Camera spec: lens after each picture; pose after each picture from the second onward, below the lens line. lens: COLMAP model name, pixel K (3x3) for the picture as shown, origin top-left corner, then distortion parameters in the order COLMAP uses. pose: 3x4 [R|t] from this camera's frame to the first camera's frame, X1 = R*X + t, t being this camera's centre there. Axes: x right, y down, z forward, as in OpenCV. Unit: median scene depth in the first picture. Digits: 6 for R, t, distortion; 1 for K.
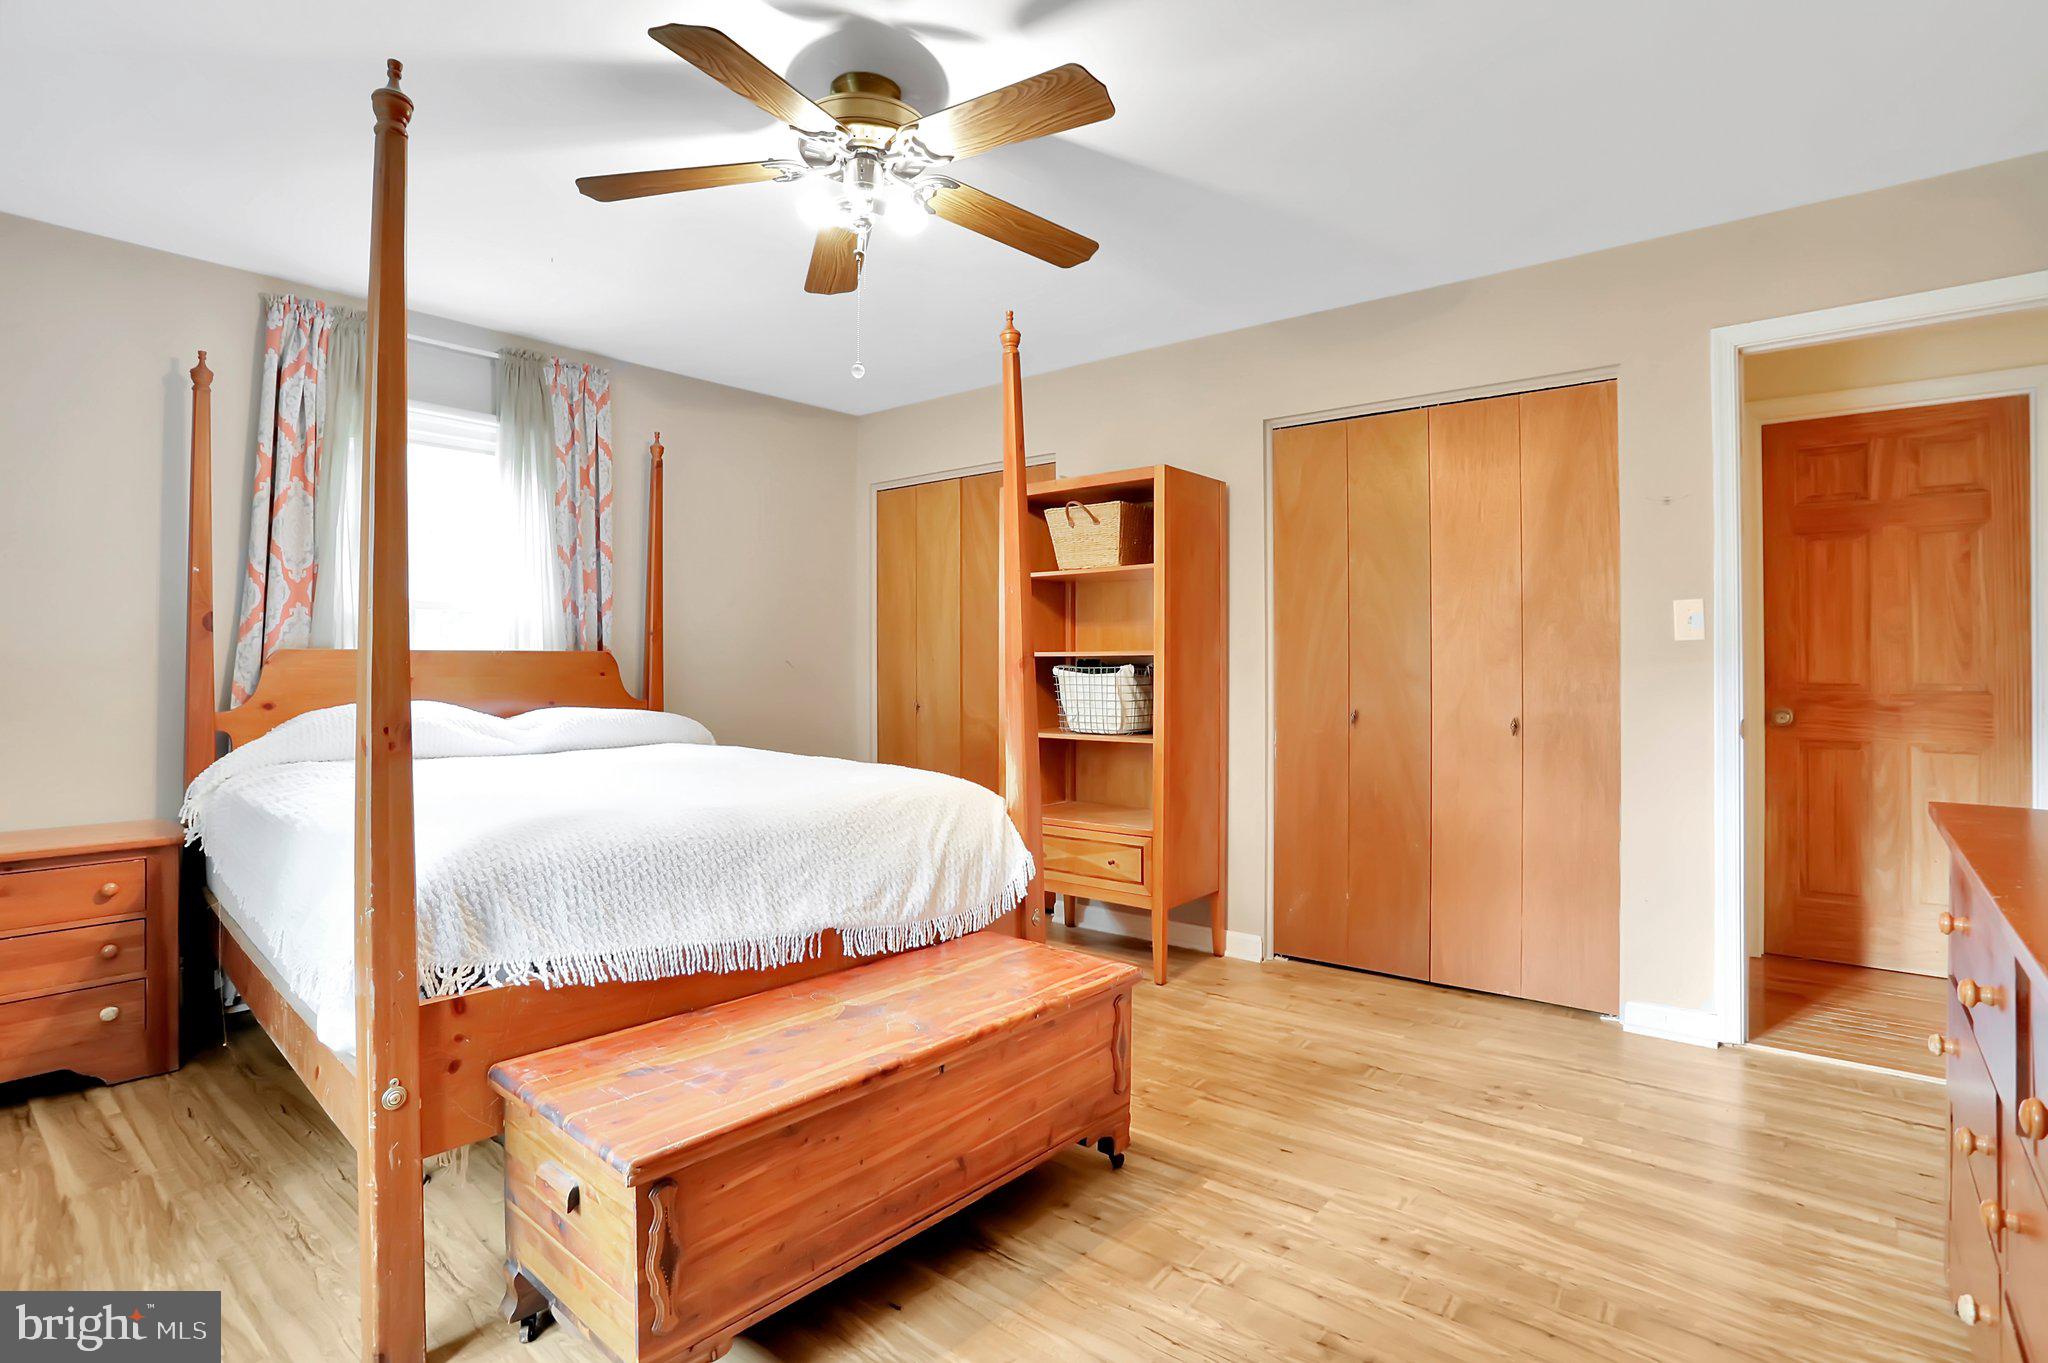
lens RADIAL K [[1007.1, 0, 1030.3], [0, 1007.1, 664.8], [0, 0, 1]] dist [-0.042556, 0.007904]
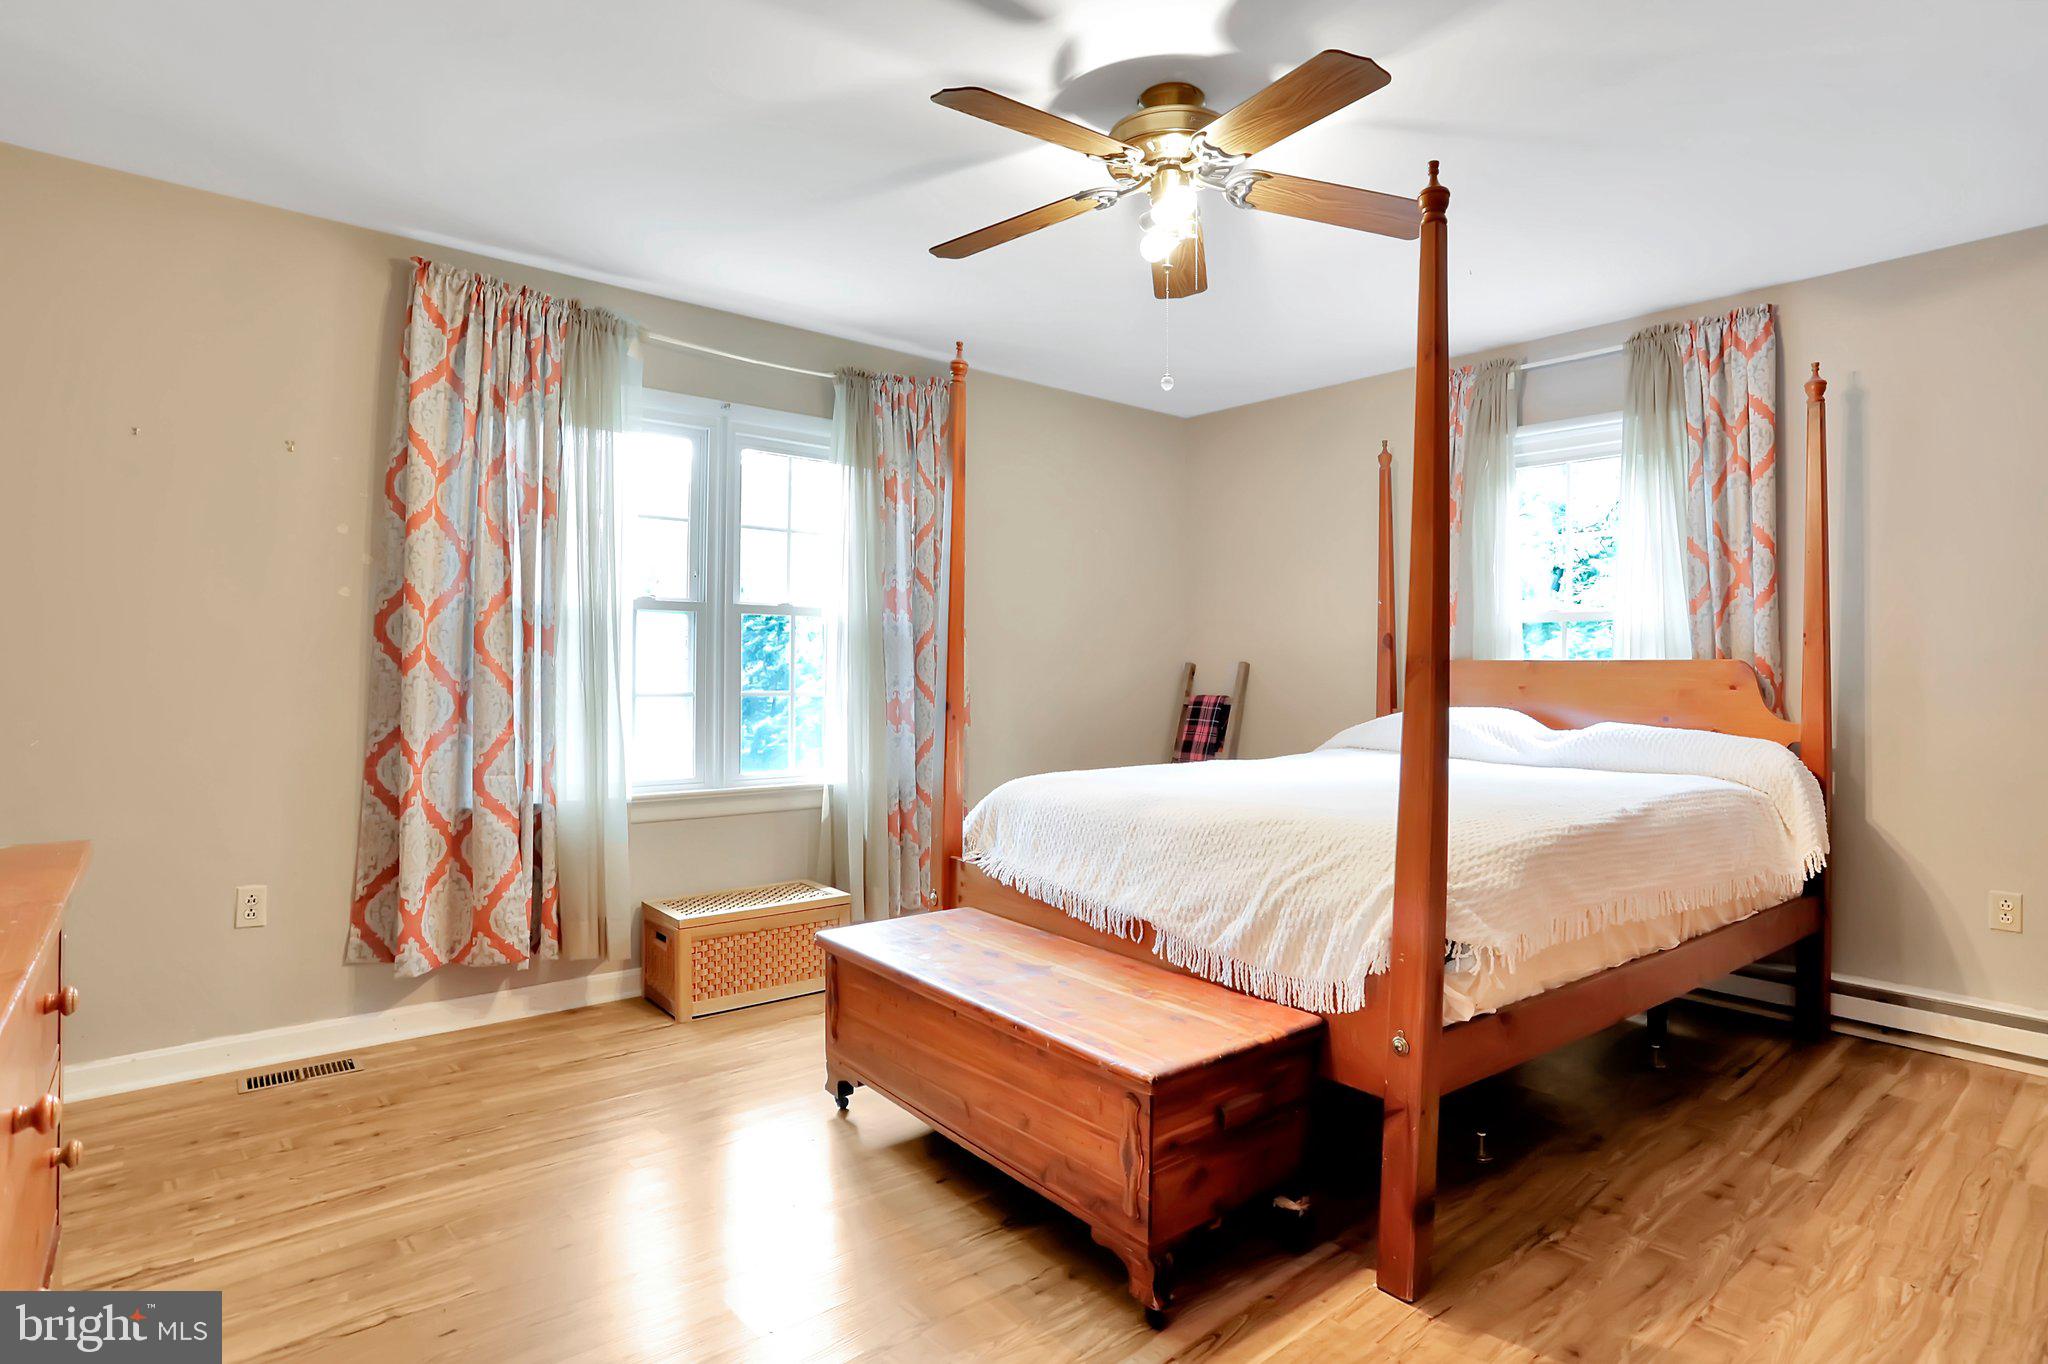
lens RADIAL K [[1037.0, 0, 1025.2], [0, 1037.0, 680.7], [0, 0, 1]] dist [-0.026089, 0.000907]
pose [[-0.188431, 0.000948, -0.982086, 0.968187], [0.000526, 0.999999, 0.000864, 0.006555], [0.982086, -0.000354, -0.188431, 1.154264]]
